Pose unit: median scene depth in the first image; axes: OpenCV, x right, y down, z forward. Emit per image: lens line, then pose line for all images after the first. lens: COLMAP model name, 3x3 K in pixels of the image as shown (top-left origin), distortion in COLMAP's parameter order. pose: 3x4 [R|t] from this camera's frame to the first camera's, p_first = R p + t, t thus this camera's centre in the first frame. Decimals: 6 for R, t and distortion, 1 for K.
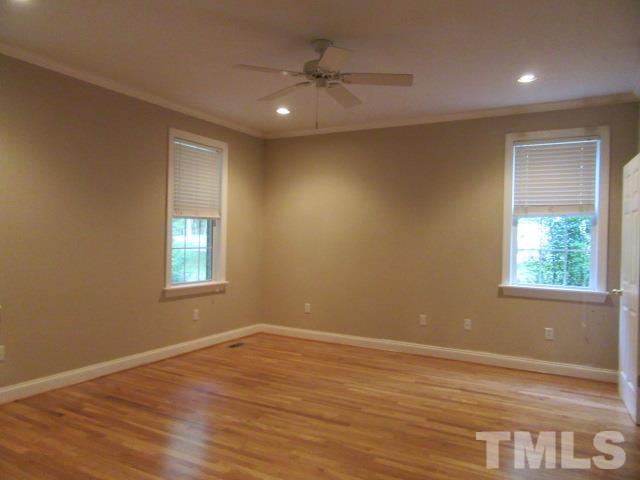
lens RADIAL K [[471.8, 0, 318.4], [0, 471.8, 239.2], [0, 0, 1]] dist [-0.005473, 0.010383]
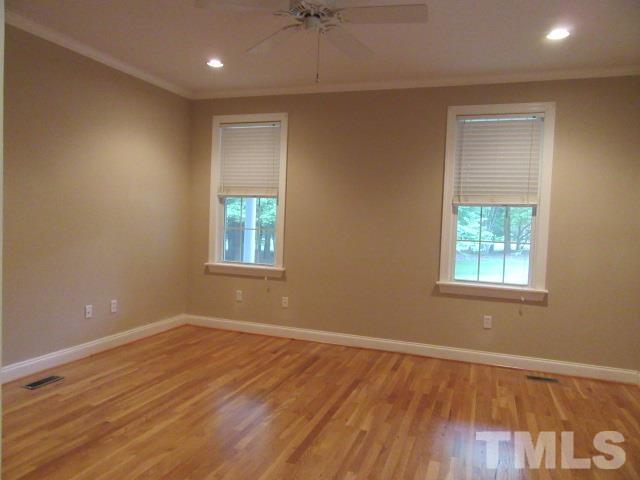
lens RADIAL K [[471.8, 0, 317.0], [0, 471.8, 239.1], [0, 0, 1]] dist [-0.005473, 0.010383]
pose [[0.161940, 0.022747, -0.986538, 0.625879], [-0.041131, 0.999021, 0.016283, 0.016409], [0.985943, 0.037941, 0.162718, 0.697413]]
